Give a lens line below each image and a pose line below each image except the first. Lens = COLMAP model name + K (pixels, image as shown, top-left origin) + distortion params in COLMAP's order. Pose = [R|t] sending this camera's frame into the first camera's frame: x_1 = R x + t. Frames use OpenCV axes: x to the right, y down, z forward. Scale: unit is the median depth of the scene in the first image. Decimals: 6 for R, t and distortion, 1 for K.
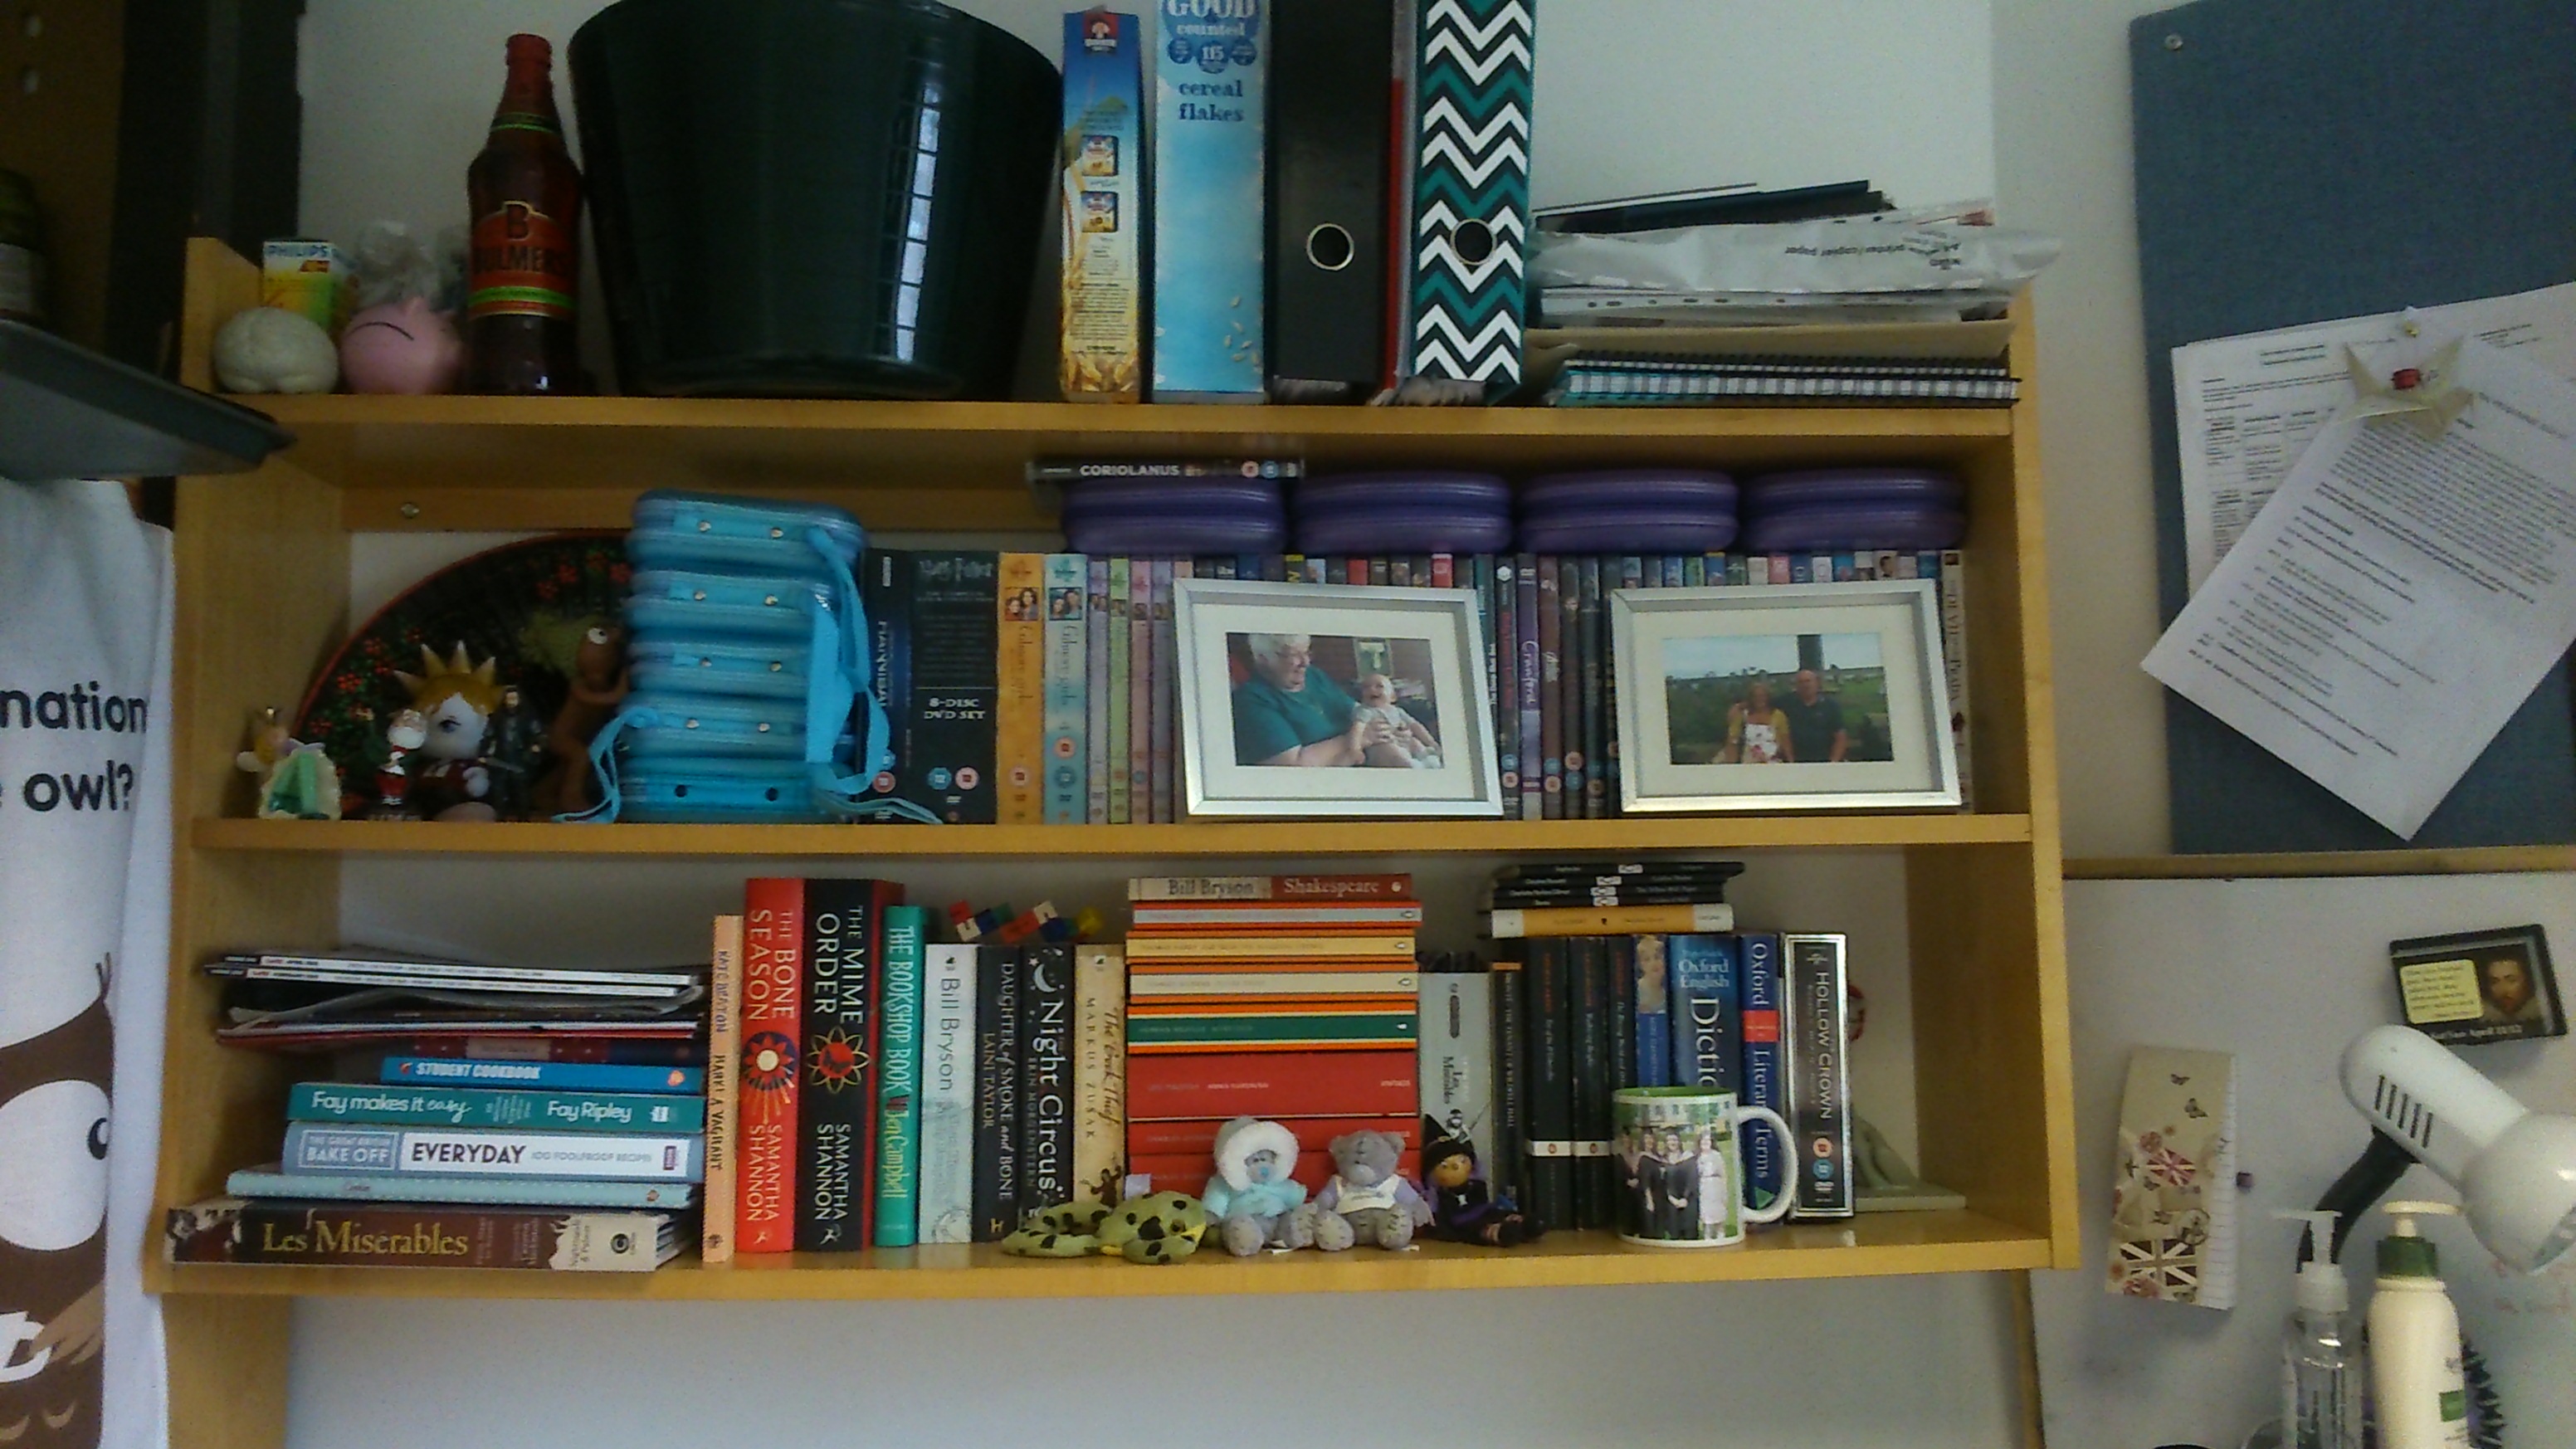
lens RADIAL K [[1993.7, 0, 1277.2], [0, 1993.7, 722.3], [0, 0, 1]] dist [0.022570, -0.007155]
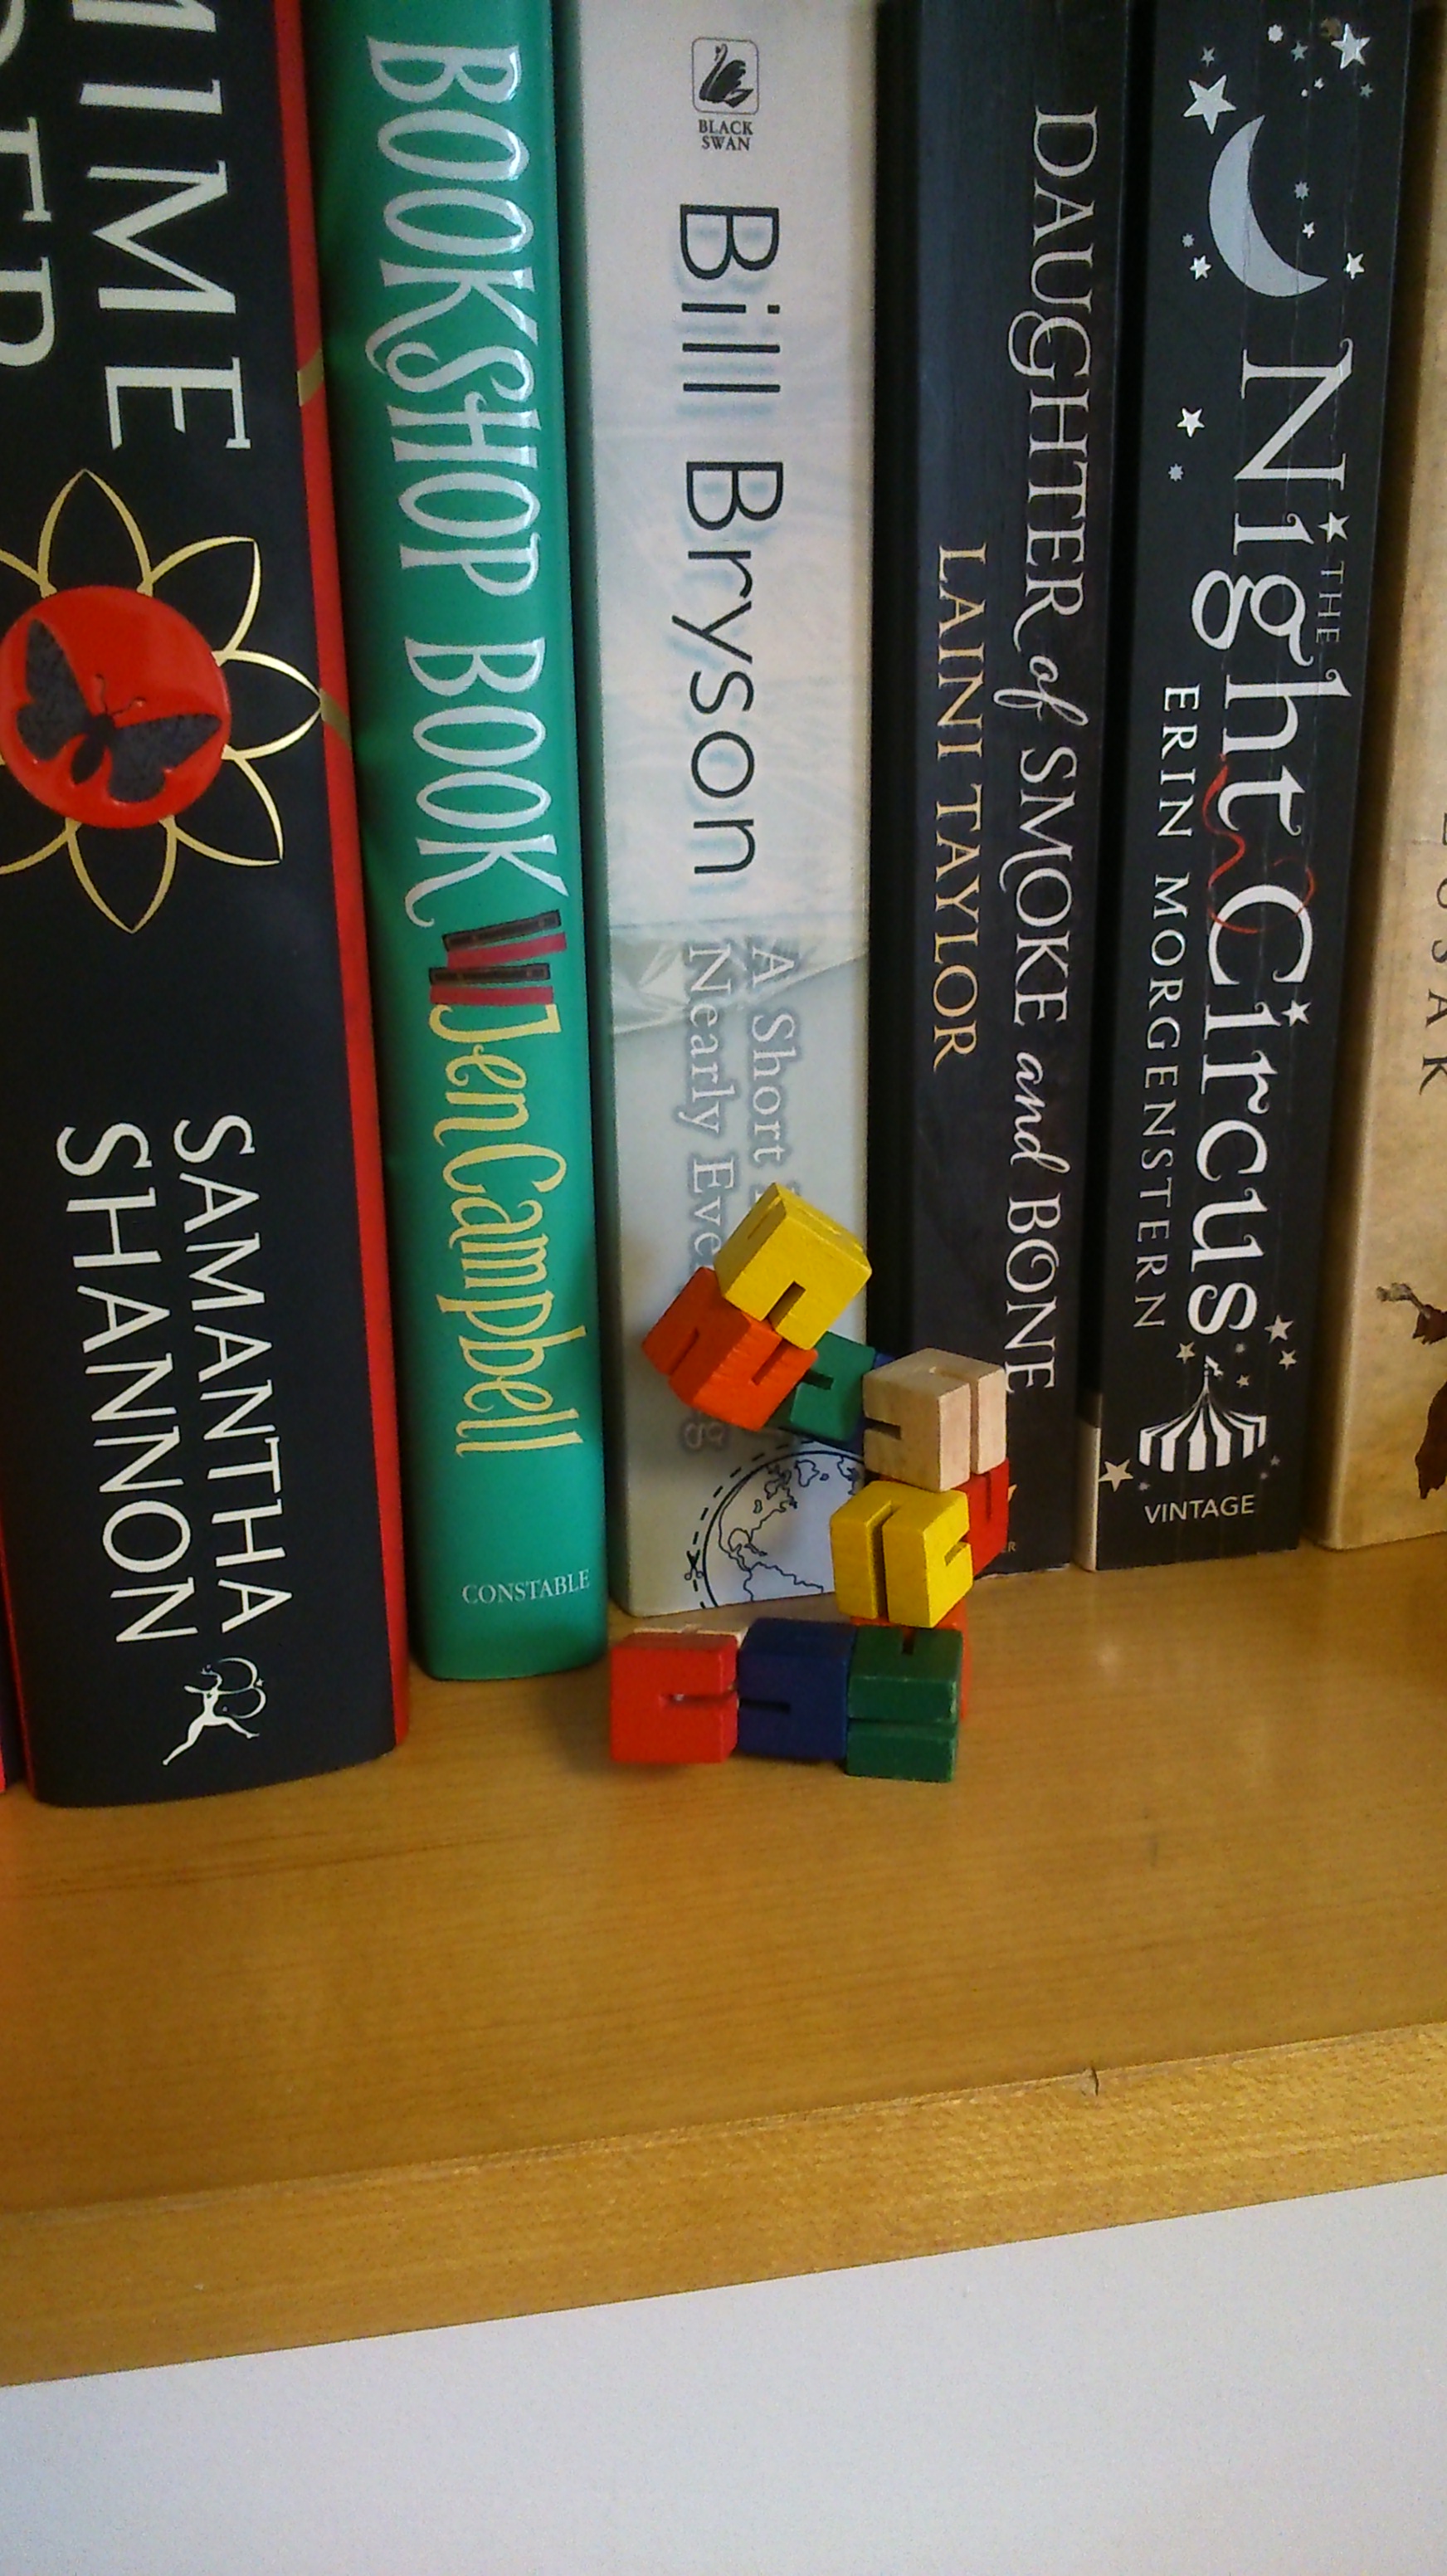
lens RADIAL K [[1993.5, 0, 733.3], [0, 1993.5, 1276.3], [0, 0, 1]] dist [0.022570, -0.007155]
pose [[0.985299, -0.063205, 0.158716, -0.197318], [-0.006690, 0.914055, 0.405535, 0.143914], [-0.170707, -0.400635, 0.900195, 0.821555]]
